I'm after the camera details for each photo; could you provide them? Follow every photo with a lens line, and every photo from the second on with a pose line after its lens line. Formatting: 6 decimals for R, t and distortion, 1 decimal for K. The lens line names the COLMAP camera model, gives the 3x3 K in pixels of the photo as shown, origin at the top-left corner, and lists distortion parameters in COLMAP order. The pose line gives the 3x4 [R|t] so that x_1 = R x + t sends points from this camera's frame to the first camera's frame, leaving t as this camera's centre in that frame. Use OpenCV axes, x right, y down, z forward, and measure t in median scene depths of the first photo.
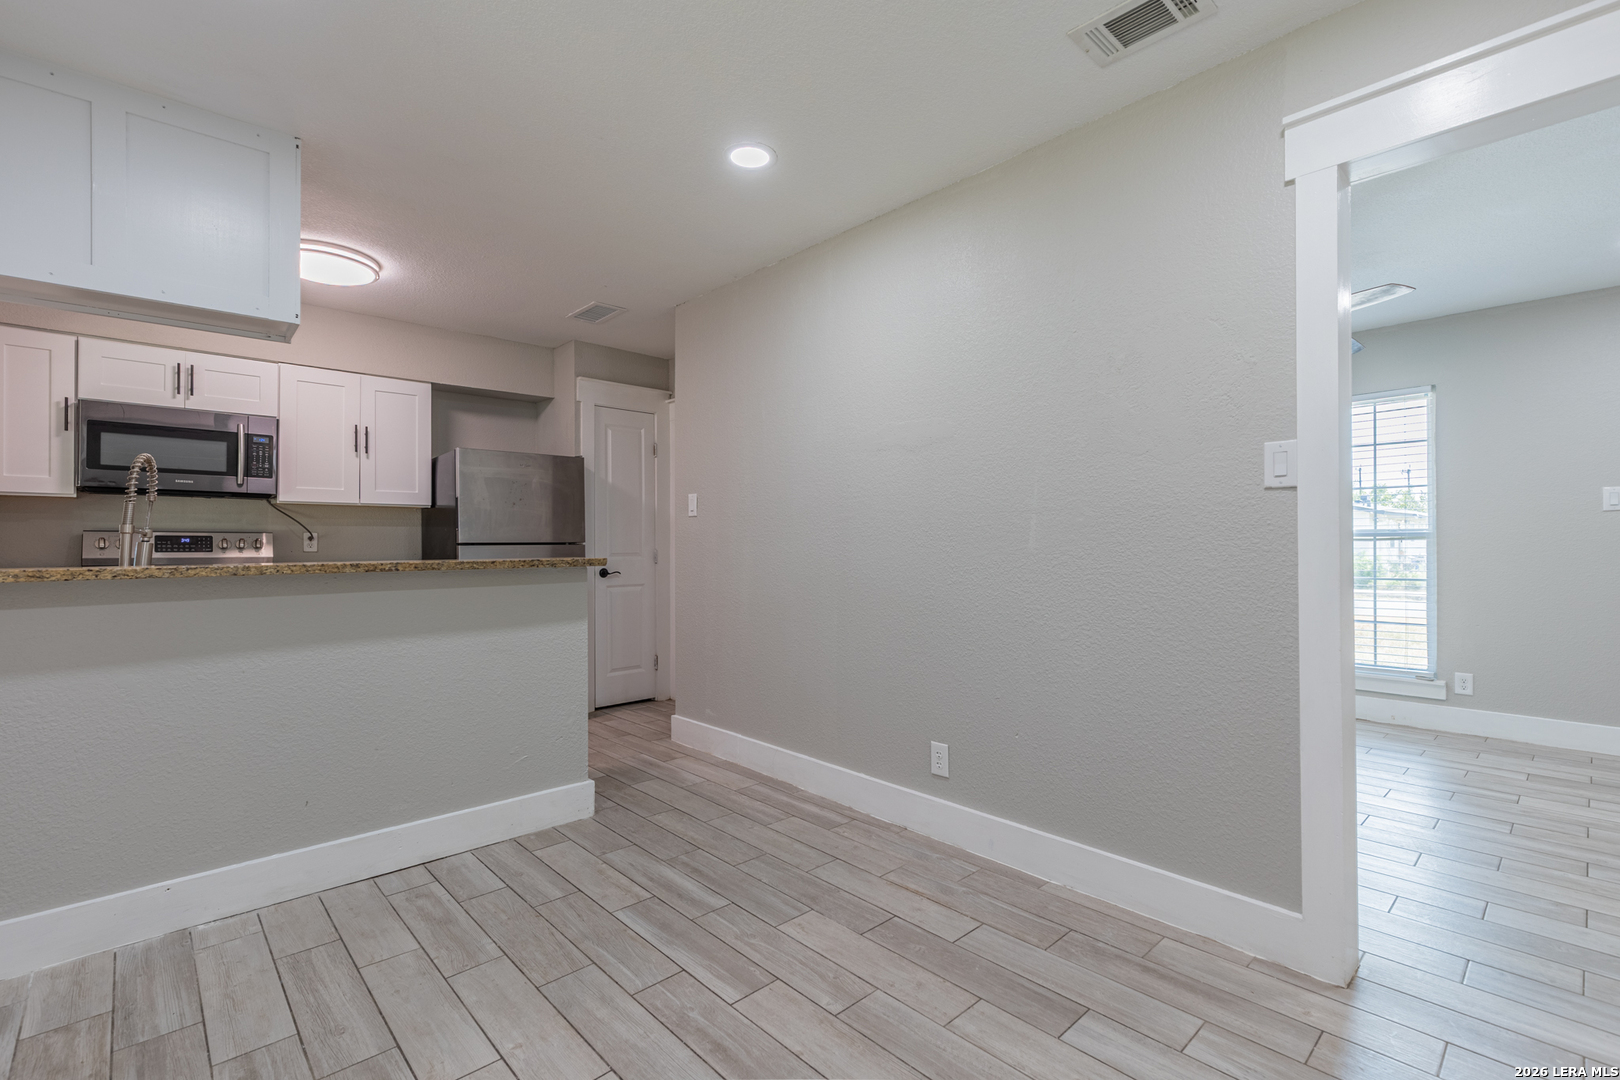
lens RADIAL K [[728.8, 0, 809.4], [0, 728.8, 540.7], [0, 0, 1]] dist [0.005715, -0.000458]
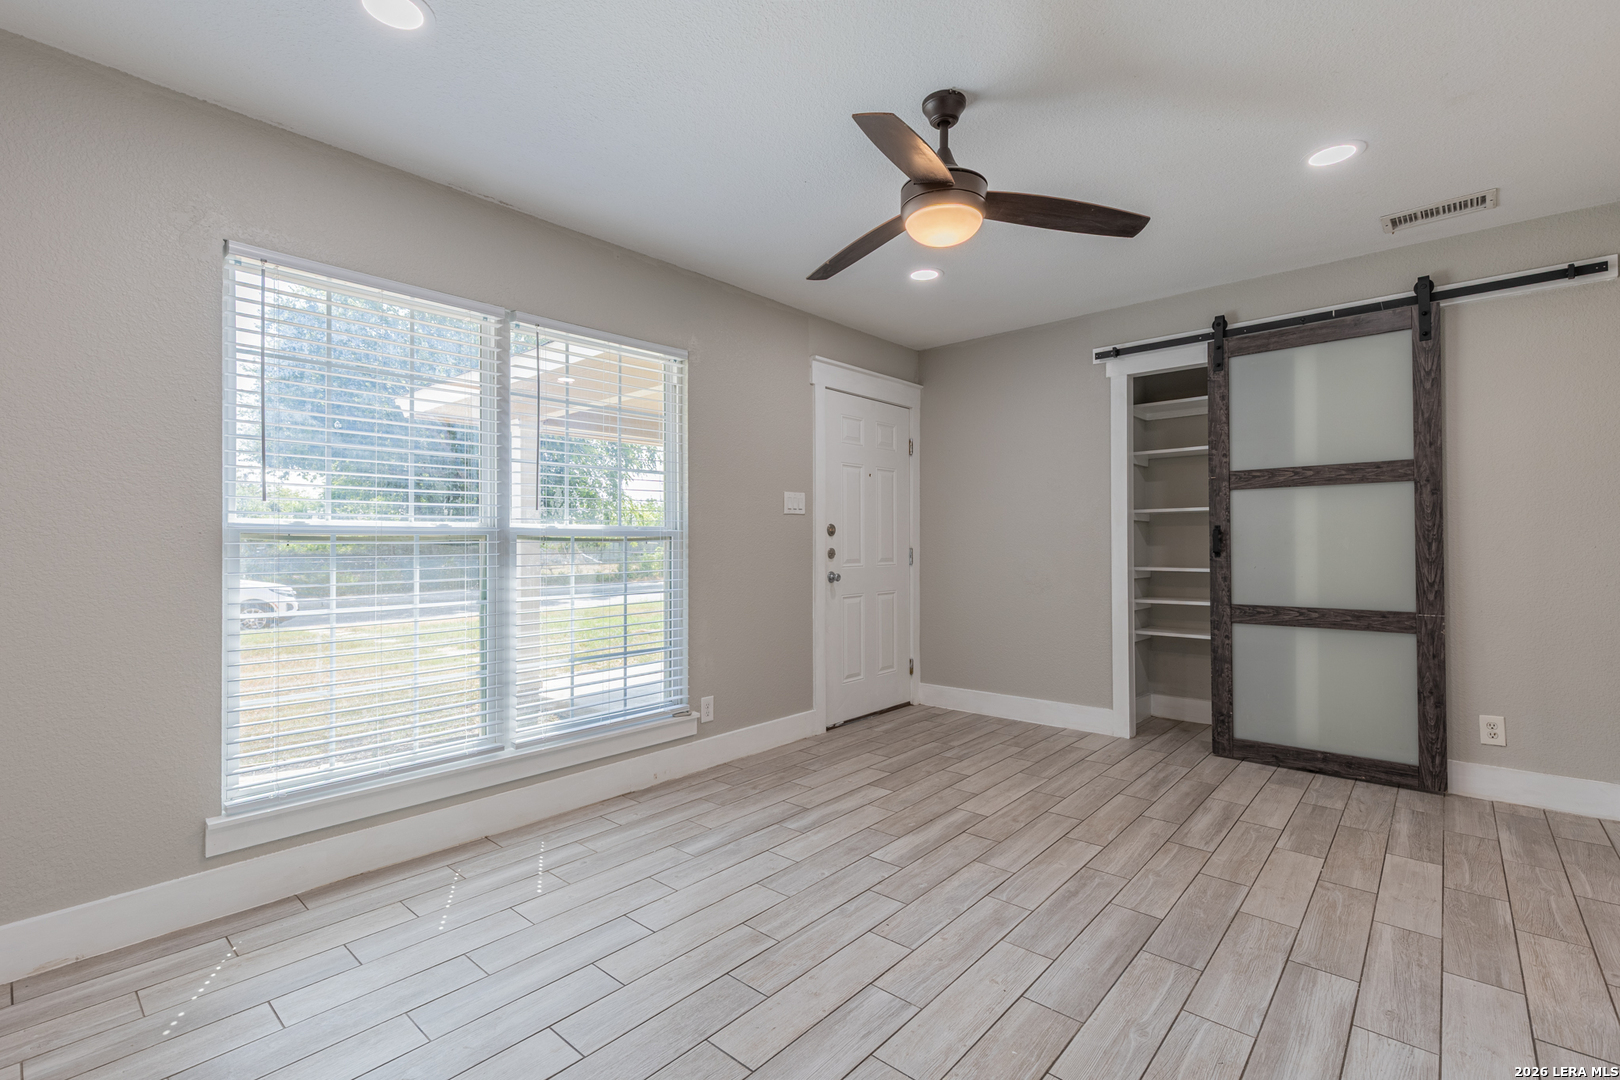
lens RADIAL K [[728.8, 0, 822.0], [0, 728.8, 538.7], [0, 0, 1]] dist [0.005715, -0.000458]
pose [[-0.107850, 0.009608, 0.994121, 0.042691], [0.003240, 0.999951, -0.009312, 0.005652], [-0.994162, 0.002217, -0.107876, 1.310108]]
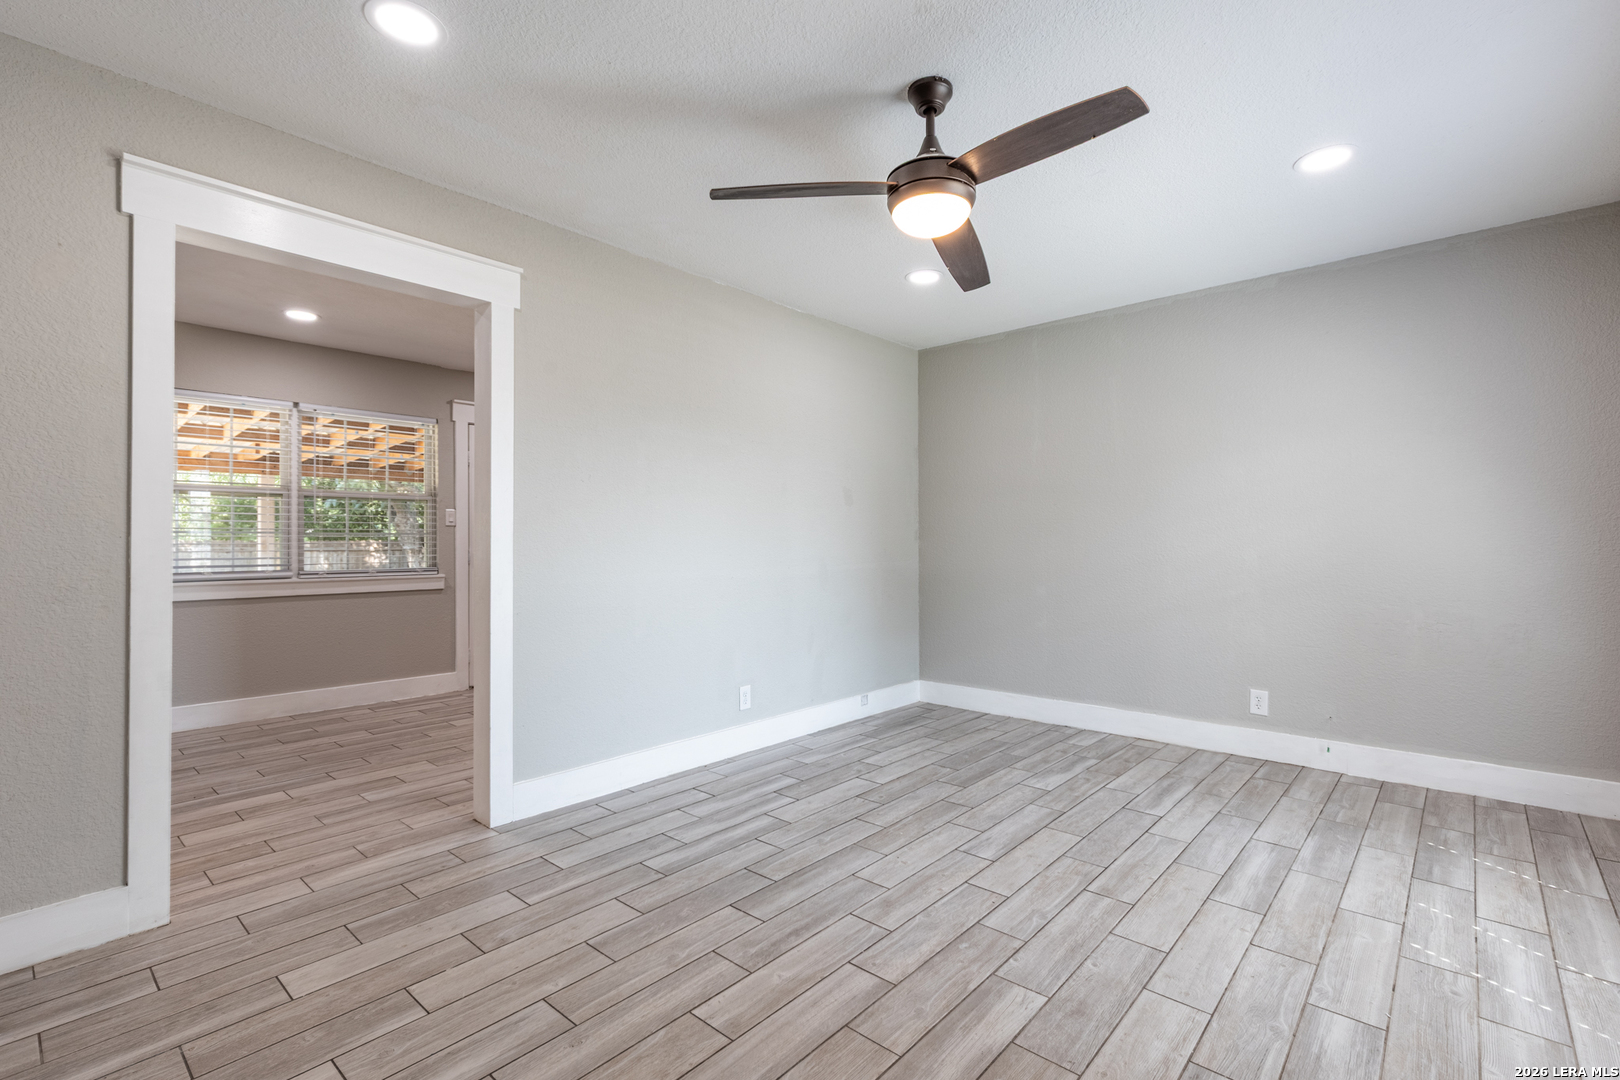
lens RADIAL K [[728.8, 0, 821.8], [0, 728.8, 540.4], [0, 0, 1]] dist [0.005715, -0.000458]
pose [[0.102201, -0.002555, -0.994760, 1.414590], [0.006682, 0.999976, -0.001882, 0.003710], [0.994741, -0.006455, 0.102216, 0.937362]]
